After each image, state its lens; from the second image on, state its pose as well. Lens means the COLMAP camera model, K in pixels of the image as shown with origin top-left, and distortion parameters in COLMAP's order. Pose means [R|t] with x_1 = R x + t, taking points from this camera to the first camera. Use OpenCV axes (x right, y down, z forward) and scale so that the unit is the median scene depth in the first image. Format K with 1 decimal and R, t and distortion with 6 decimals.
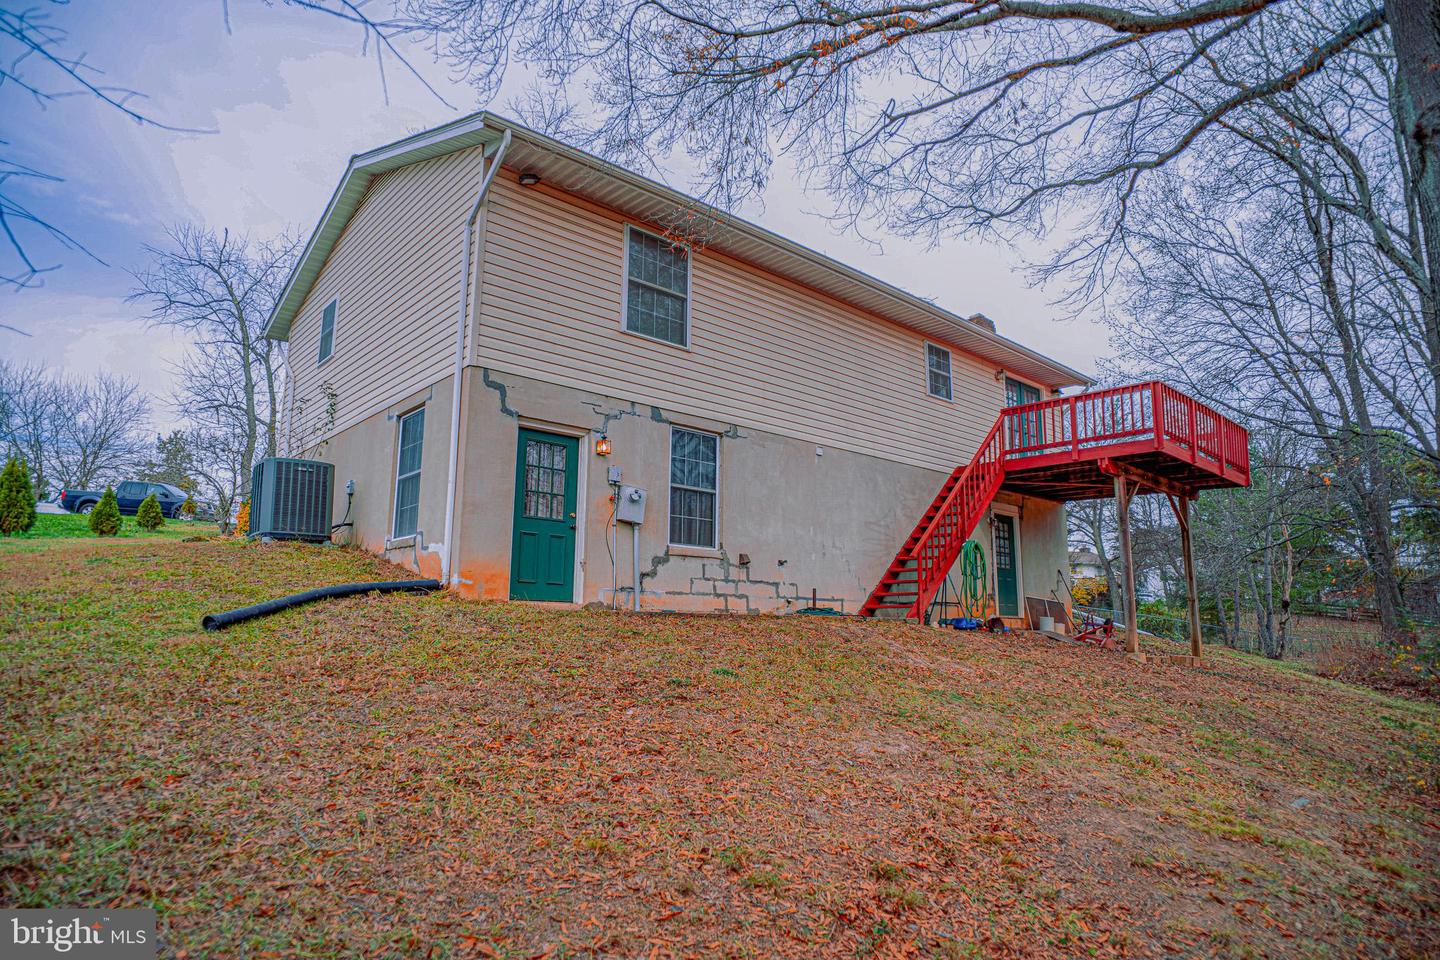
lens RADIAL K [[847.9, 0, 720.0], [0, 847.9, 480.0], [0, 0, 1]] dist [-0.062947, 0.054403]
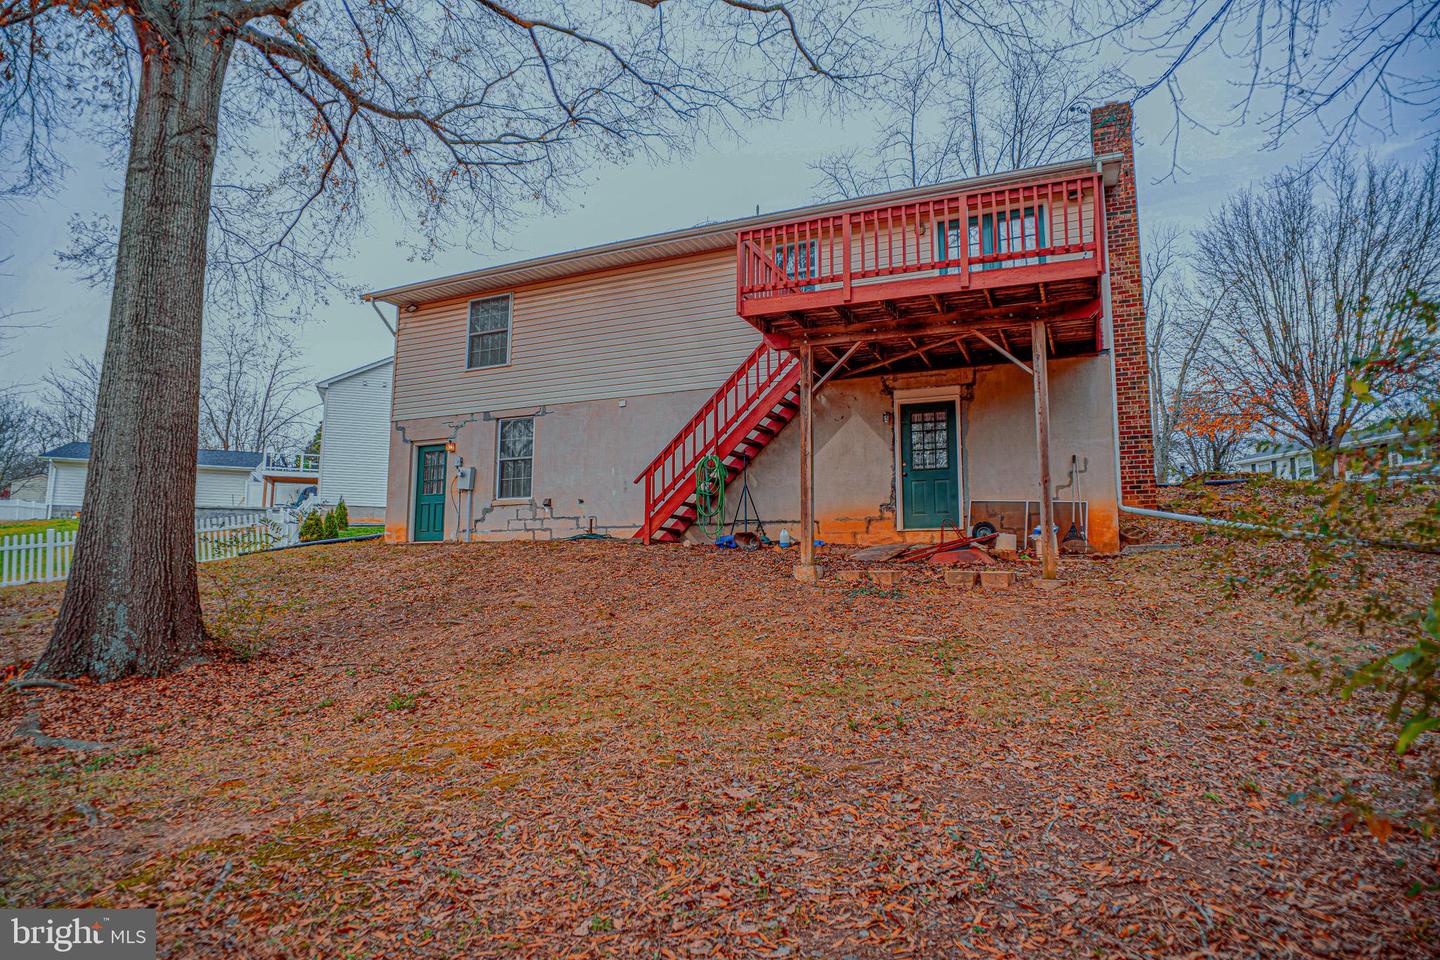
lens RADIAL K [[847.9, 0, 720.0], [0, 847.9, 480.0], [0, 0, 1]] dist [-0.062947, 0.054403]
pose [[0.405470, -0.122451, -0.905870, 1.427509], [0.160791, 0.985090, -0.061189, 0.192438], [0.899856, -0.120846, 0.419113, 0.706705]]
